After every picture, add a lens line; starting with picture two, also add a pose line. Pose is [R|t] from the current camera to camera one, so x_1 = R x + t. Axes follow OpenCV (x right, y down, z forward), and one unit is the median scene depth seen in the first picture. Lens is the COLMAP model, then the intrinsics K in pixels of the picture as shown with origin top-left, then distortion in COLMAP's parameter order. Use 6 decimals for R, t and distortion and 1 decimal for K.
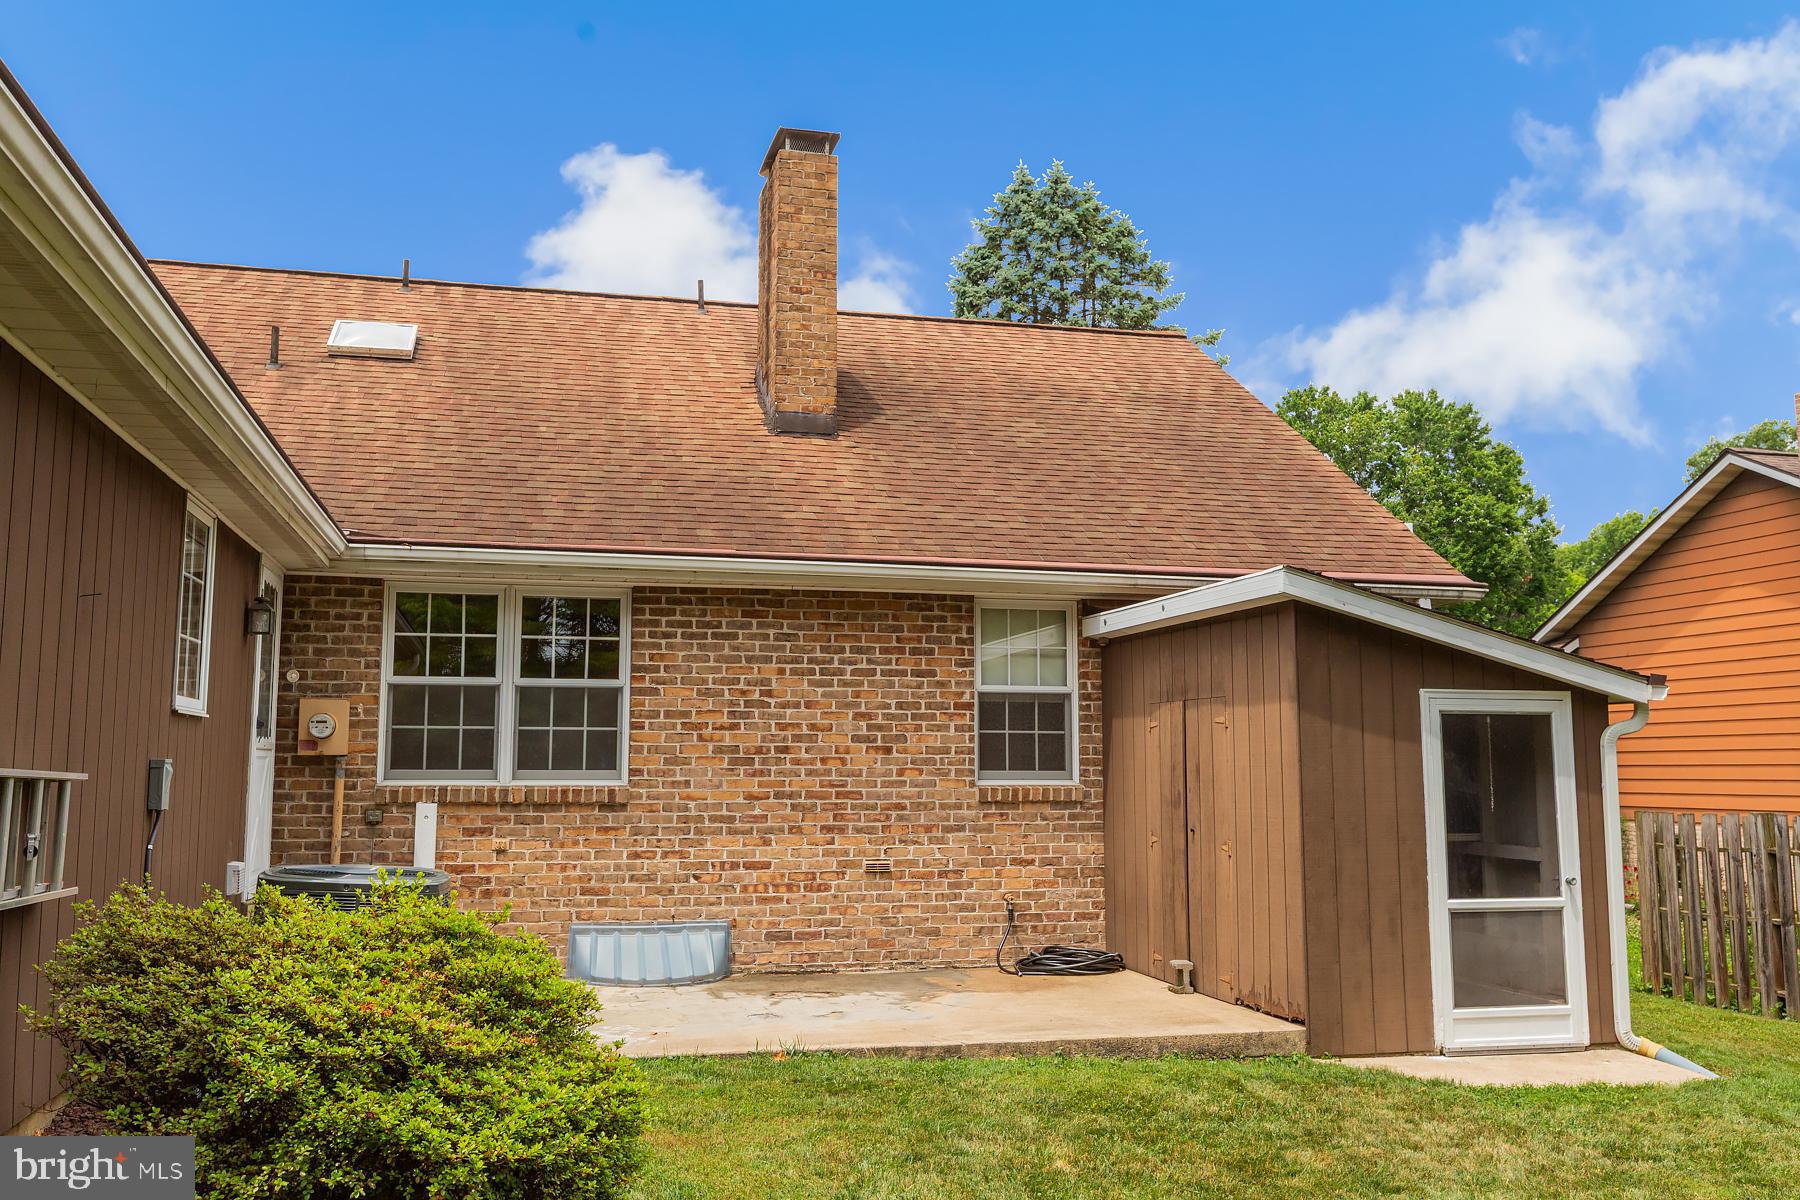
lens RADIAL K [[1524.0, 0, 895.3], [0, 1524.0, 581.9], [0, 0, 1]] dist [-0.005465, -0.006338]
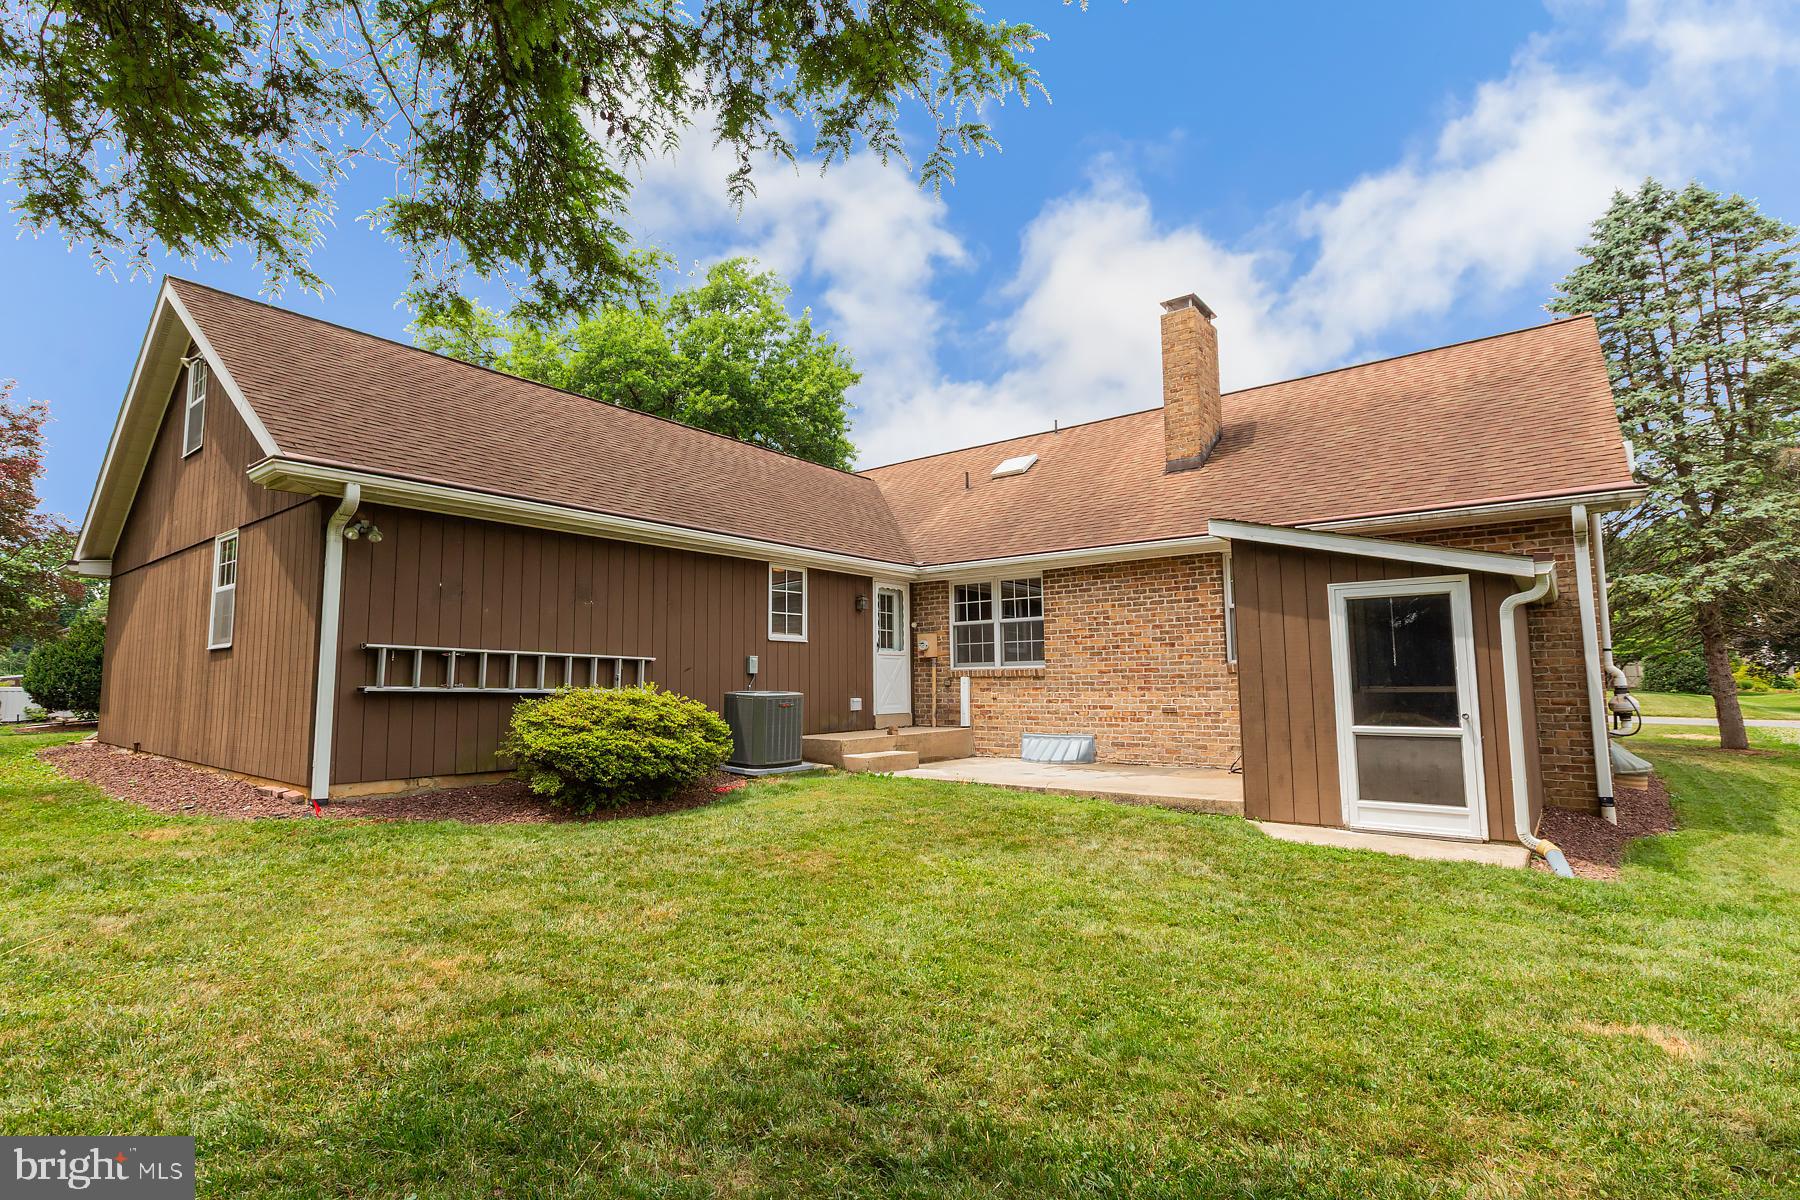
lens RADIAL K [[876.0, 0, 898.9], [0, 876.0, 607.2], [0, 0, 1]] dist [-0.001435, -0.000323]
pose [[0.611001, -0.080594, -0.787517, 0.641115], [0.107103, 0.994073, -0.018637, 0.053954], [0.784351, -0.072959, 0.616011, 0.125061]]
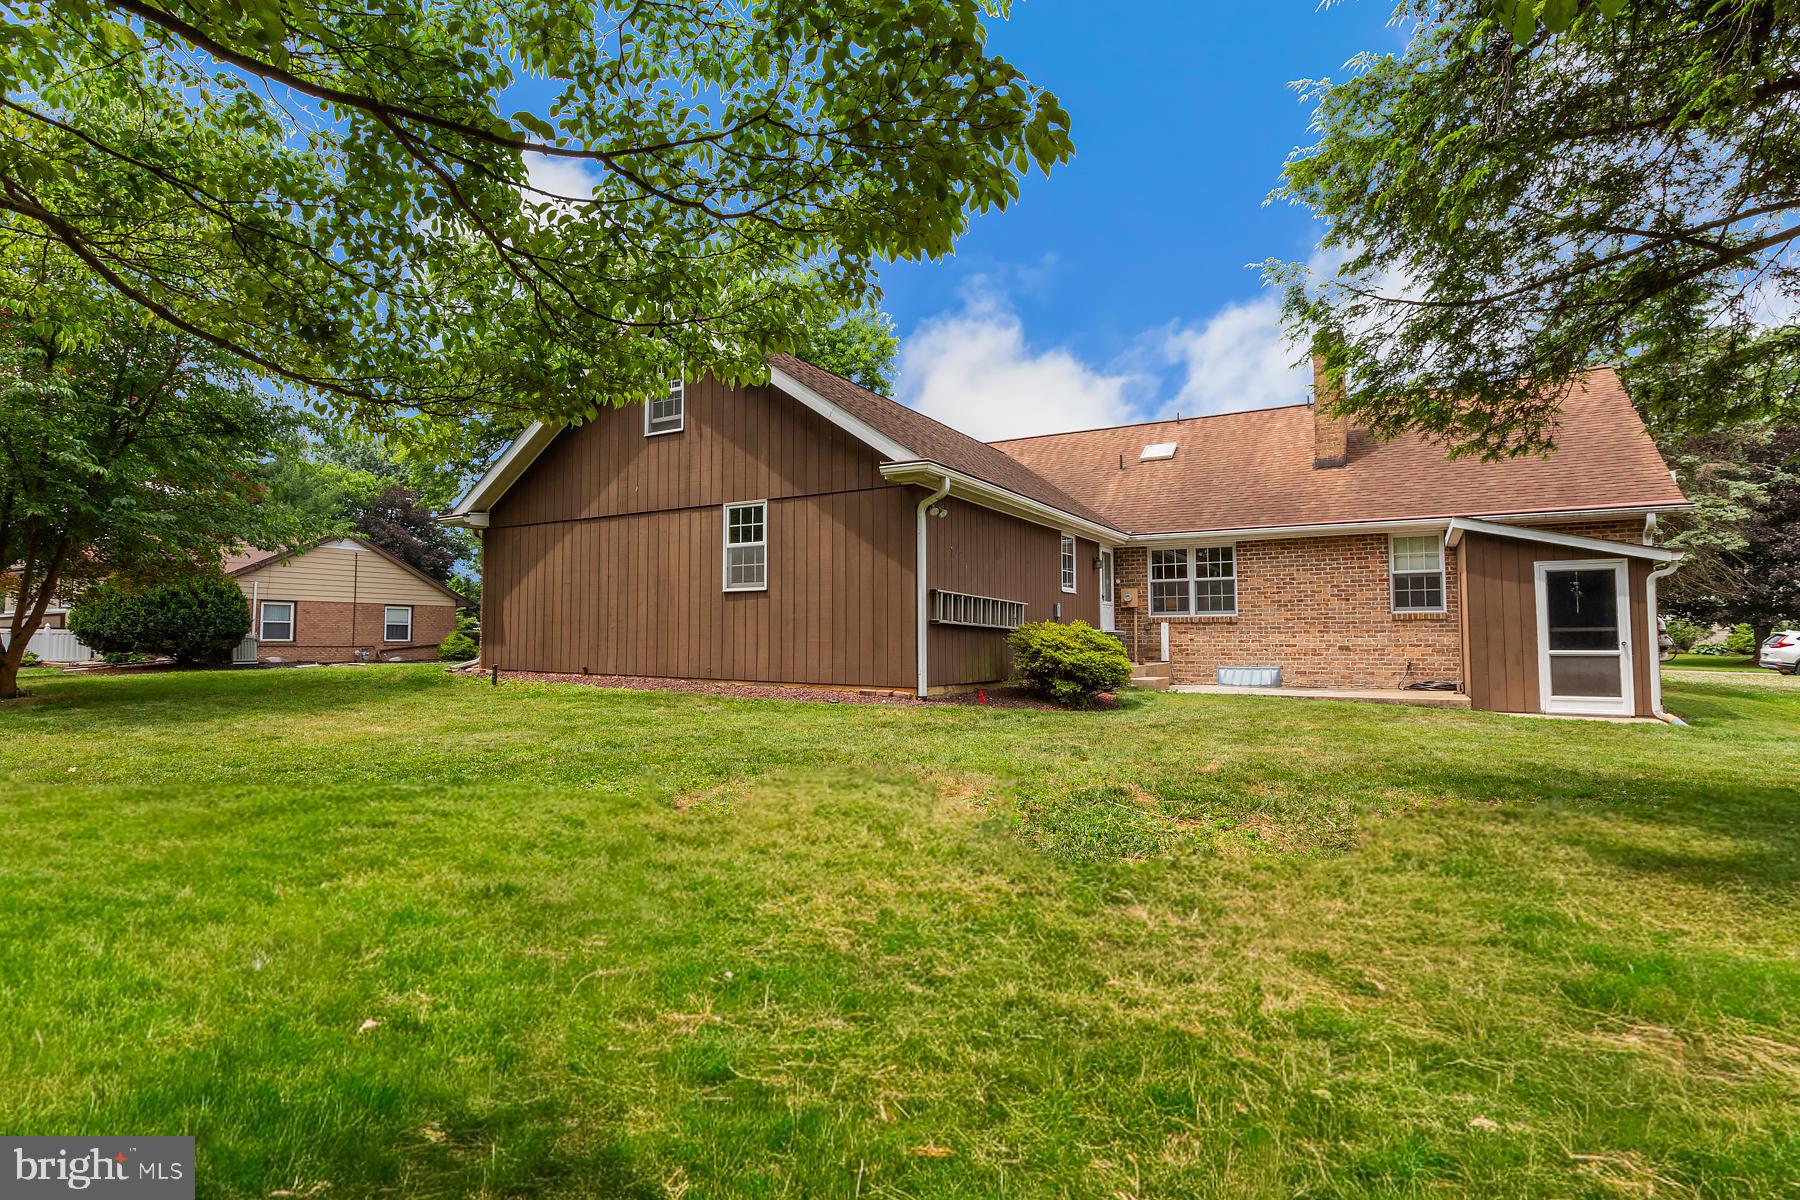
lens RADIAL K [[930.3, 0, 900.0], [0, 930.3, 600.0], [0, 0, 1]] dist [-0.001204, -0.000718]
pose [[0.729552, -0.037631, -0.682890, 0.513976], [0.087919, 0.995361, 0.039078, -0.010743], [0.678251, -0.088548, 0.729475, -0.602274]]
